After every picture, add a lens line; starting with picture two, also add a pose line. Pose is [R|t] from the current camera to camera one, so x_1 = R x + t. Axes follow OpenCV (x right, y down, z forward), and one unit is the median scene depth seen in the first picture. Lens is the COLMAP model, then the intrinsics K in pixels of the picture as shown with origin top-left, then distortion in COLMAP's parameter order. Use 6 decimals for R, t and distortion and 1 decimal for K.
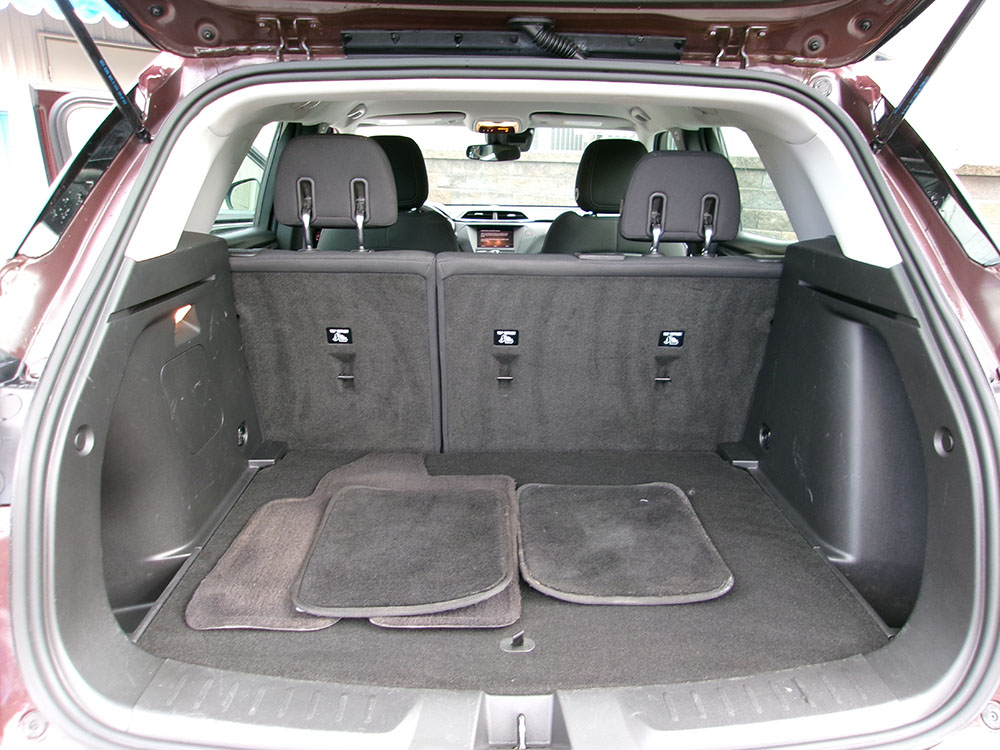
lens RADIAL K [[763.0, 0, 500.0], [0, 763.0, 375.0], [0, 0, 1]] dist [-0.004719, 0.005522]
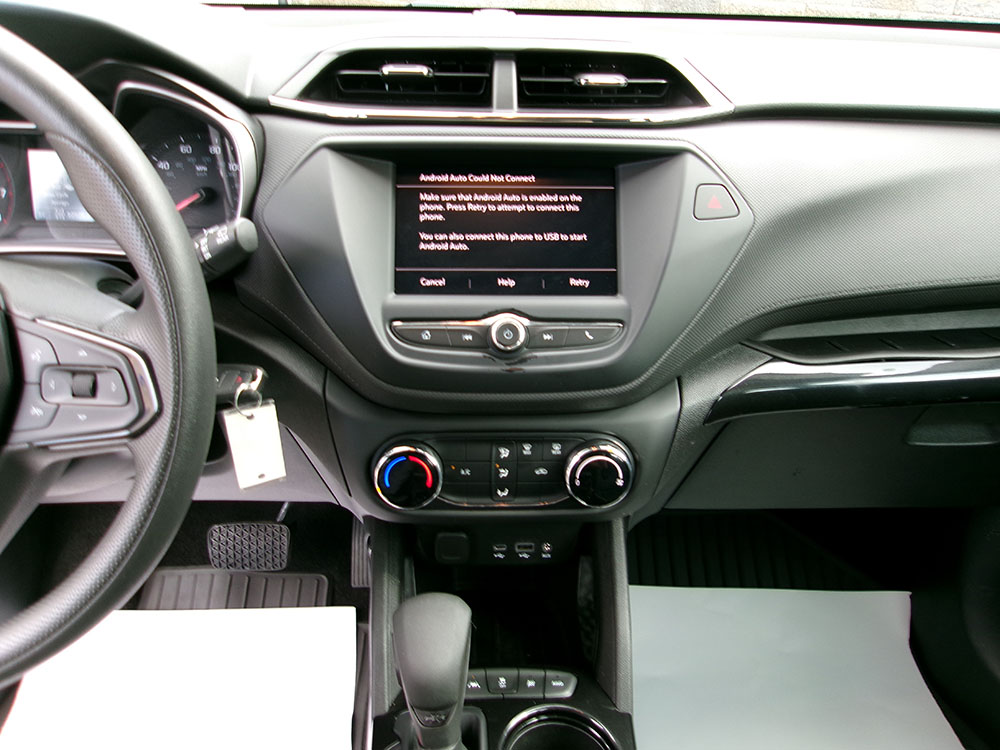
lens RADIAL K [[763.0, 0, 500.0], [0, 763.0, 375.0], [0, 0, 1]] dist [-0.004719, 0.005522]
pose [[0.999987, 0.001070, 0.005044, -0.008246], [-0.002141, 0.976069, 0.217451, -0.183515], [-0.004691, -0.217459, 0.976058, 0.828195]]
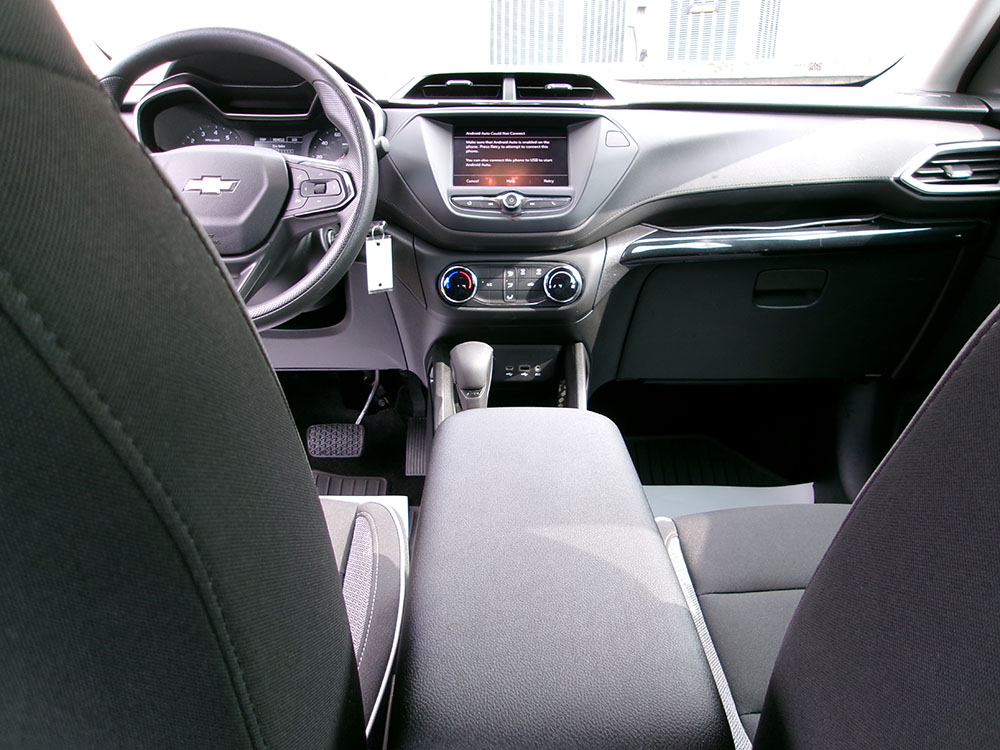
lens RADIAL K [[763.0, 0, 500.0], [0, 763.0, 375.0], [0, 0, 1]] dist [-0.004719, 0.005522]
pose [[0.999853, -0.006336, -0.015958, -0.005991], [0.006809, 0.999535, 0.029732, -0.096876], [0.015762, -0.029836, 0.999431, 0.674576]]
